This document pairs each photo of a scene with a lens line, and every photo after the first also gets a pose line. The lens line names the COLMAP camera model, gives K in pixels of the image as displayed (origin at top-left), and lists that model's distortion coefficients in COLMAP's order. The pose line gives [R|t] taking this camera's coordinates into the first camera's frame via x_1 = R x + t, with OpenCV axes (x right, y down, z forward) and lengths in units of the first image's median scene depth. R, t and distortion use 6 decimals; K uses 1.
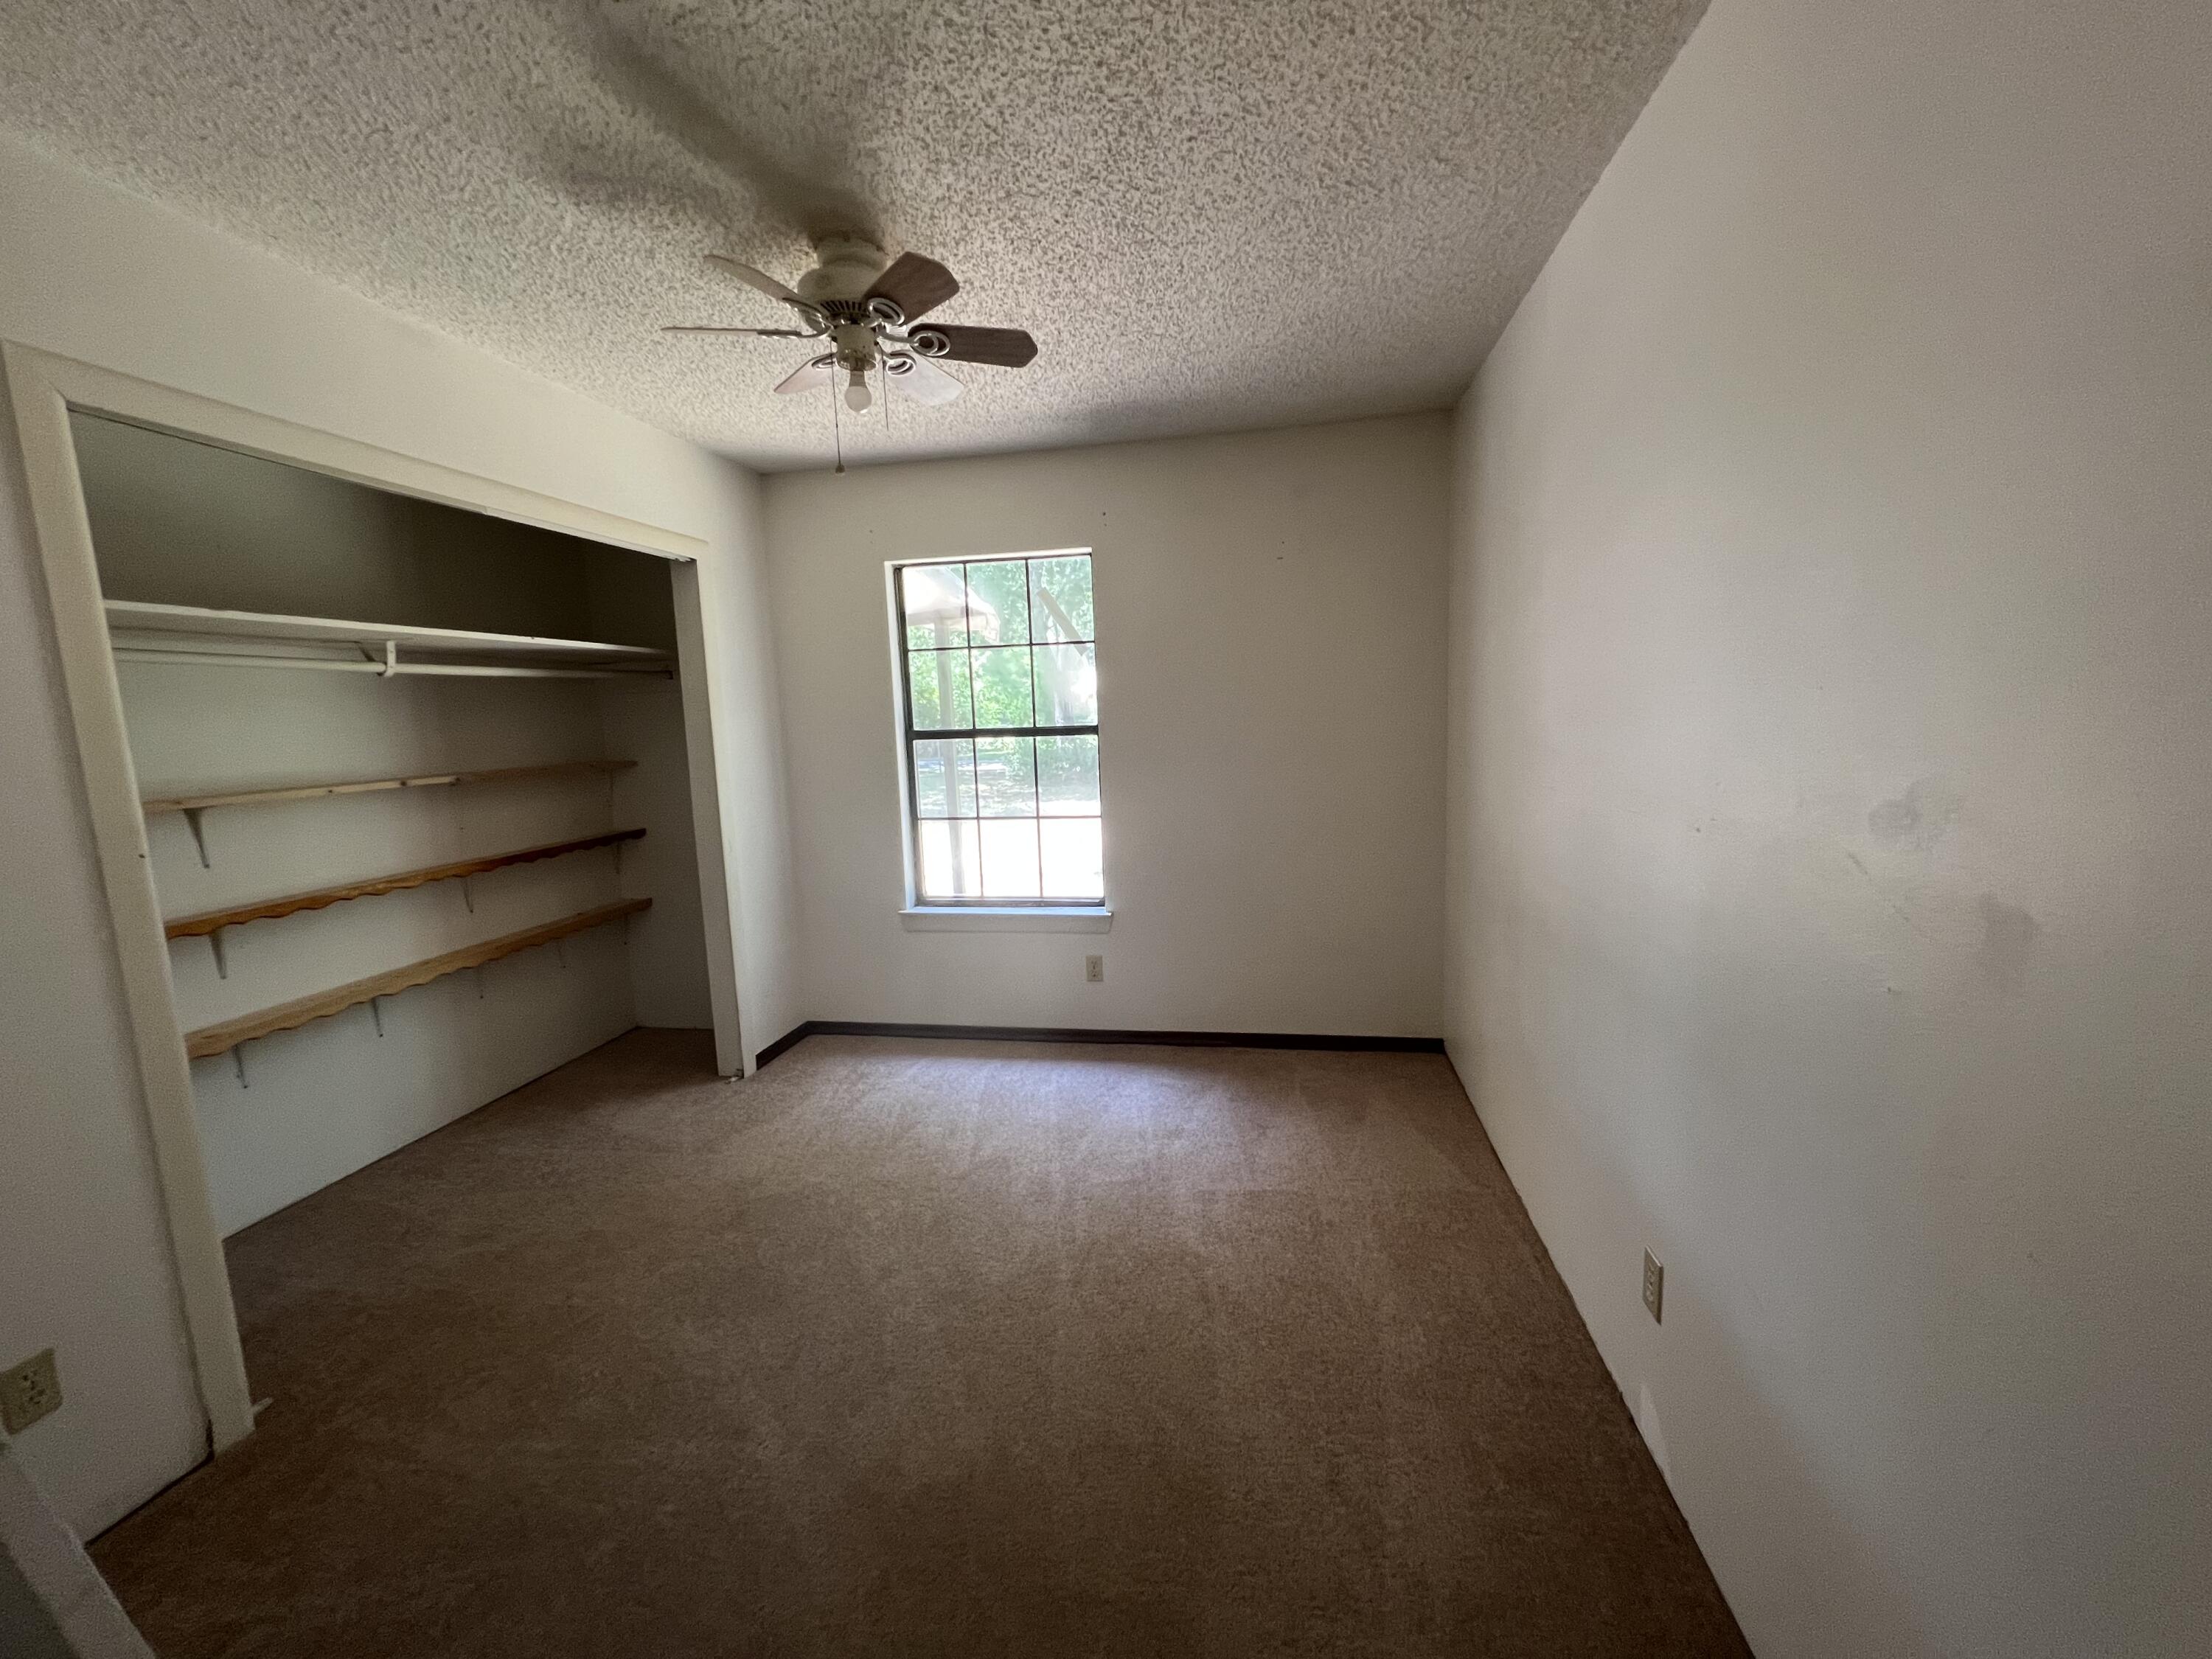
lens RADIAL K [[906.3, 0, 1148.6], [0, 906.3, 859.7], [0, 0, 1]] dist [-0.001528, 0.001531]
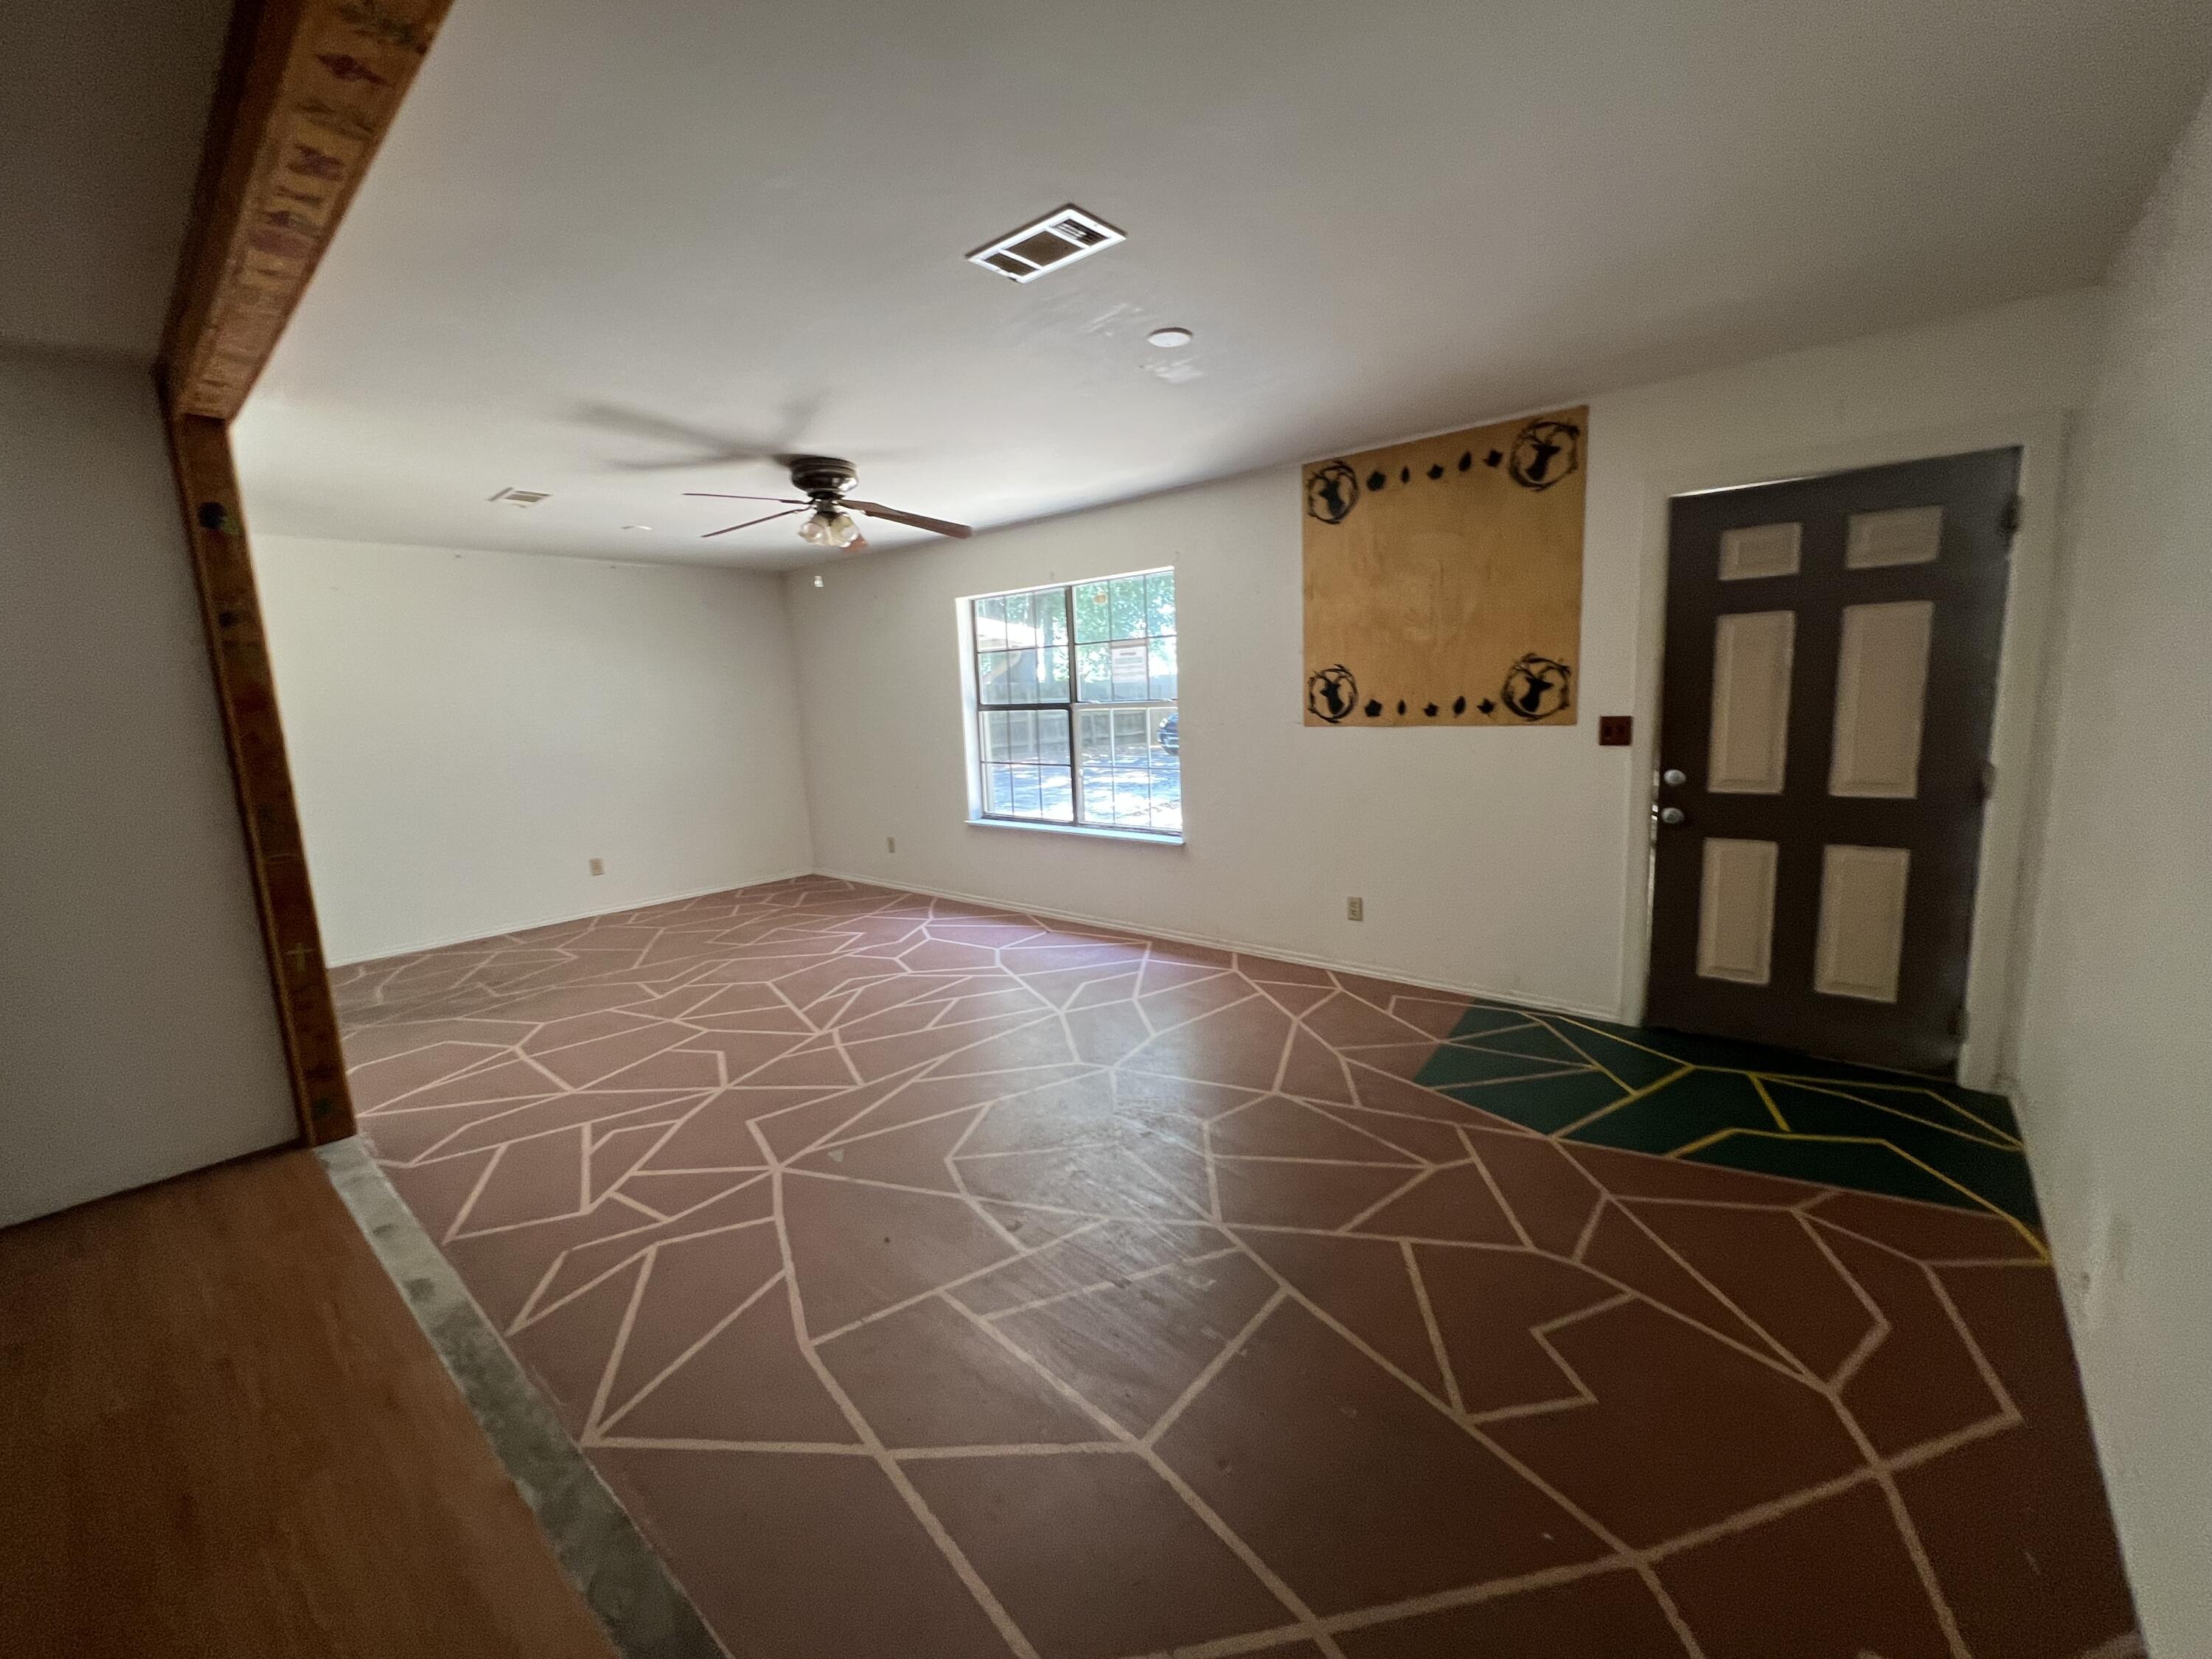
lens RADIAL K [[906.3, 0, 1103.6], [0, 906.3, 825.6], [0, 0, 1]] dist [-0.001528, 0.001531]
pose [[0.845196, 0.072812, -0.529474, 0.768157], [-0.061168, 0.997345, 0.039509, -0.011656], [0.530945, -0.001006, 0.847406, -0.199815]]
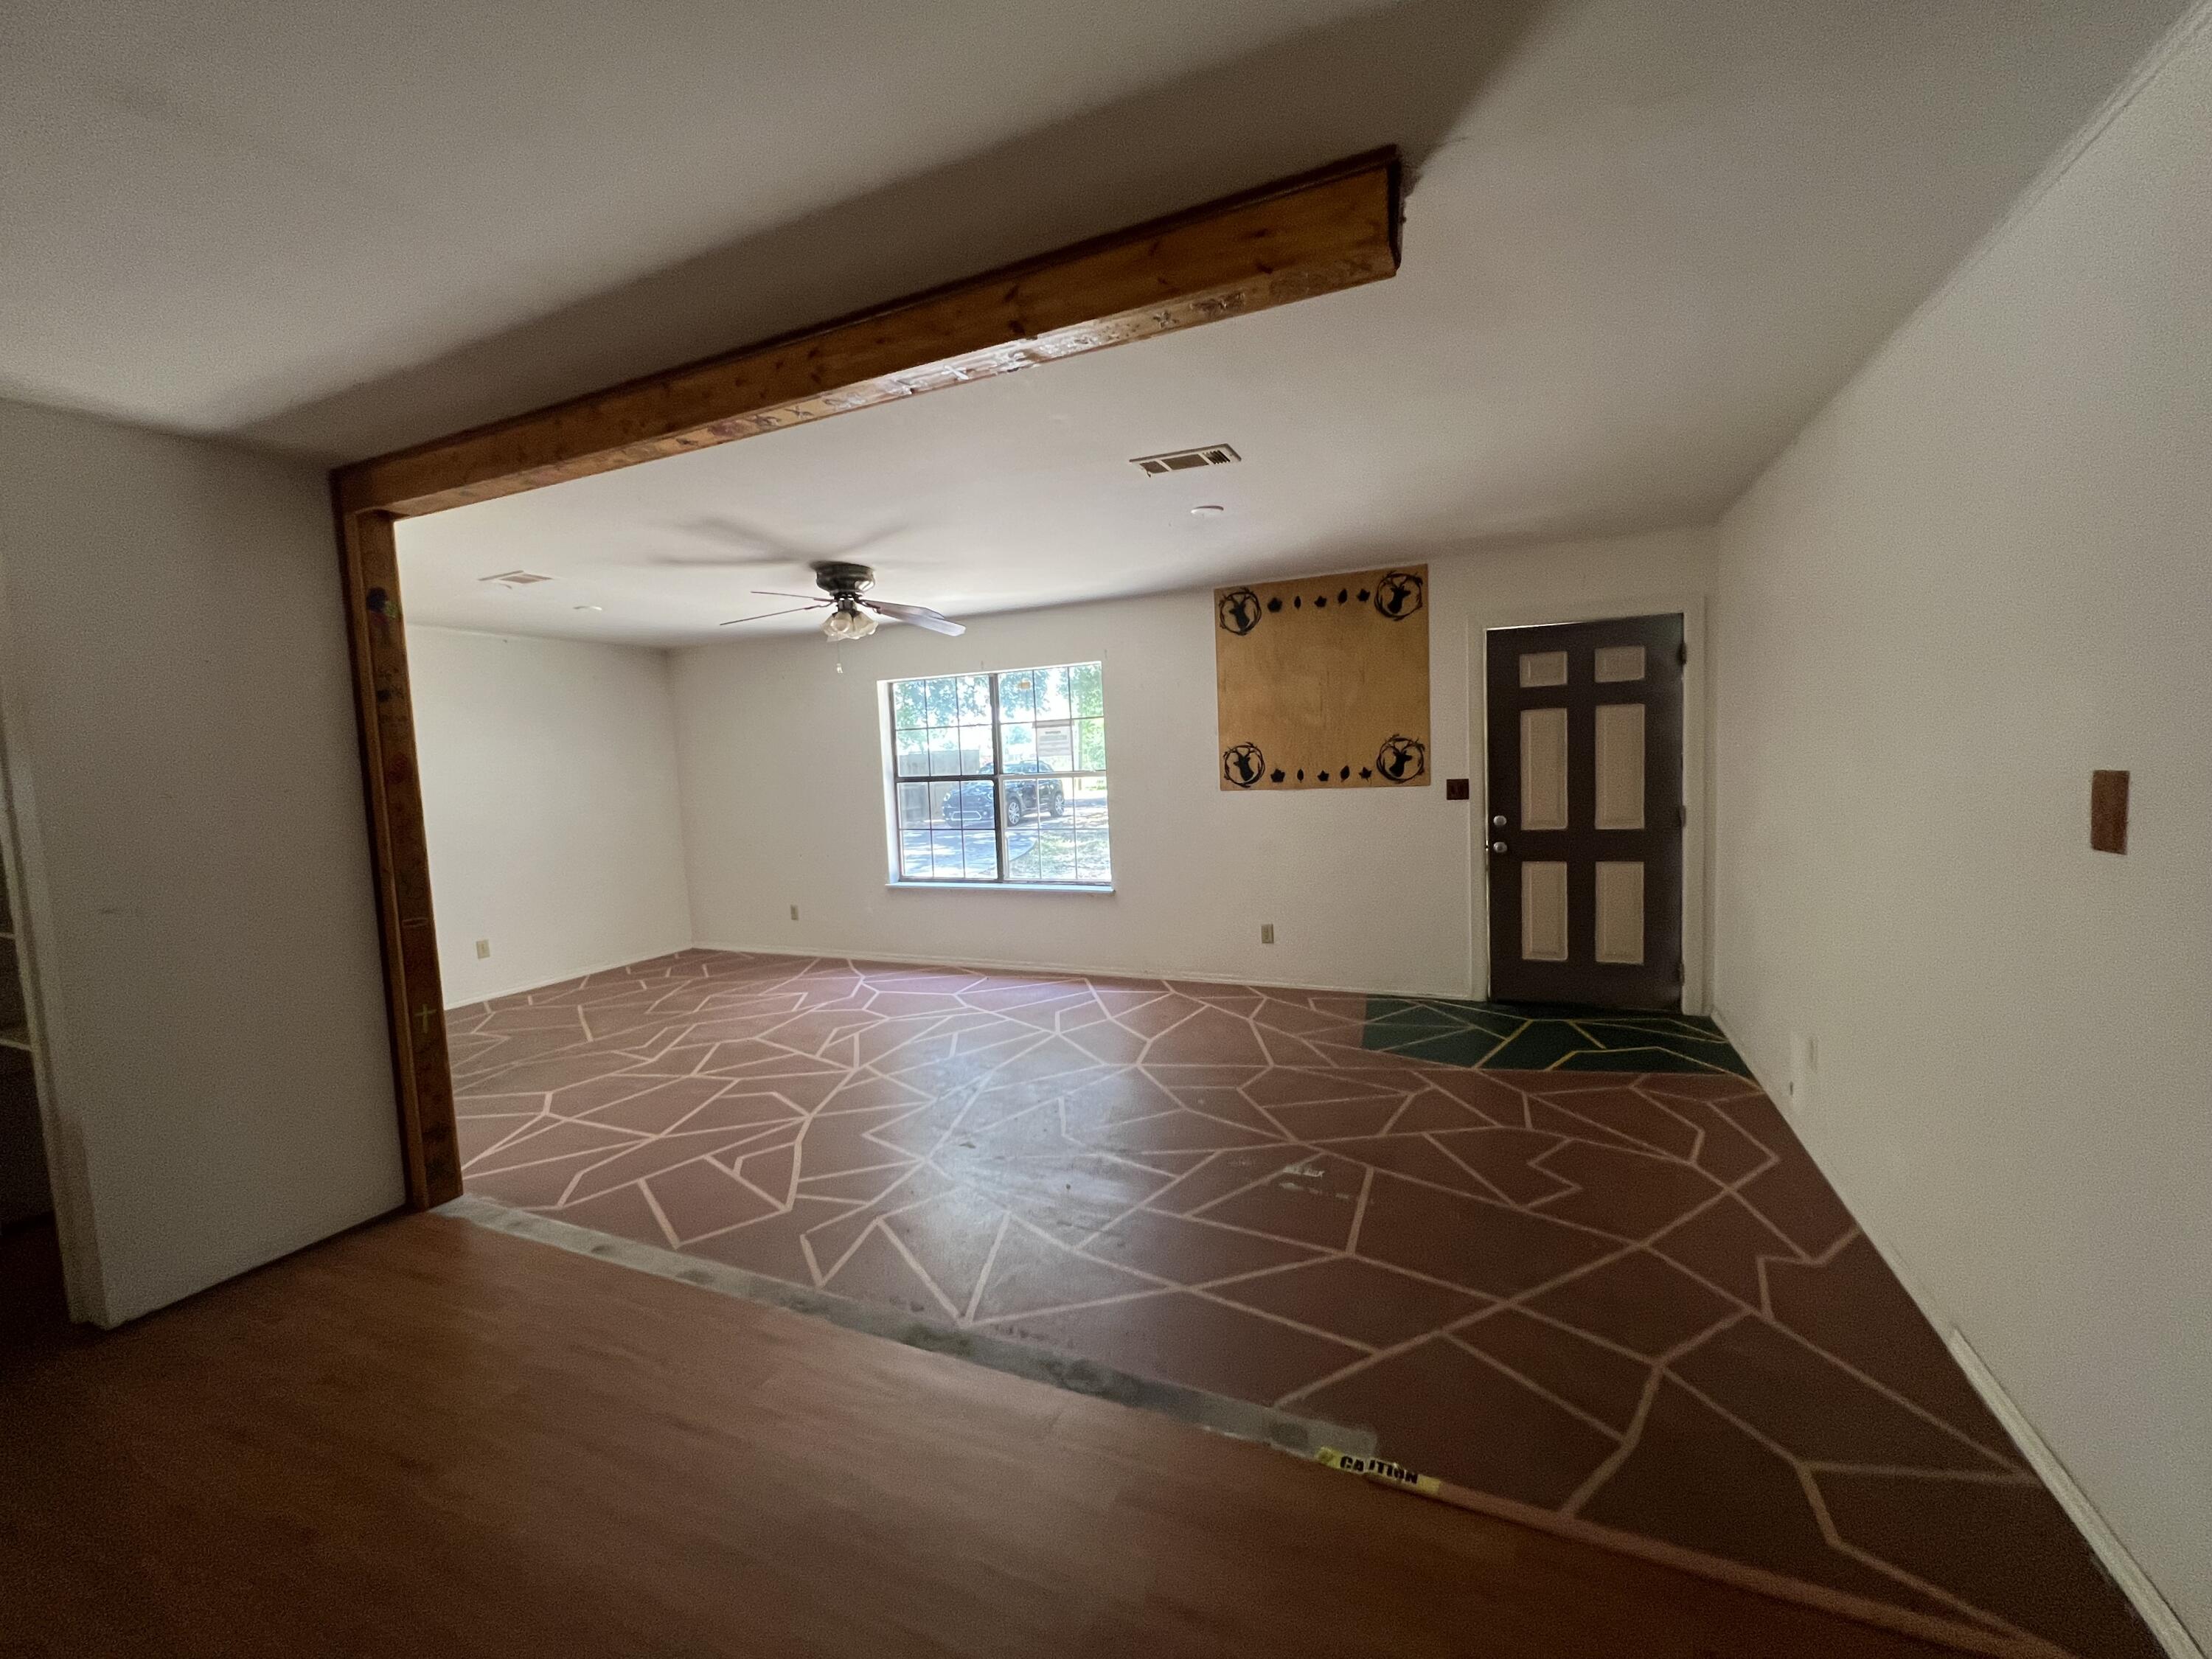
lens RADIAL K [[906.3, 0, 1103.9], [0, 906.3, 824.3], [0, 0, 1]] dist [-0.001528, 0.001531]
pose [[0.963037, 0.007470, -0.269267, 0.577455], [-0.023913, 0.998040, -0.057838, 0.033732], [0.268307, 0.062139, 0.961327, -0.522034]]
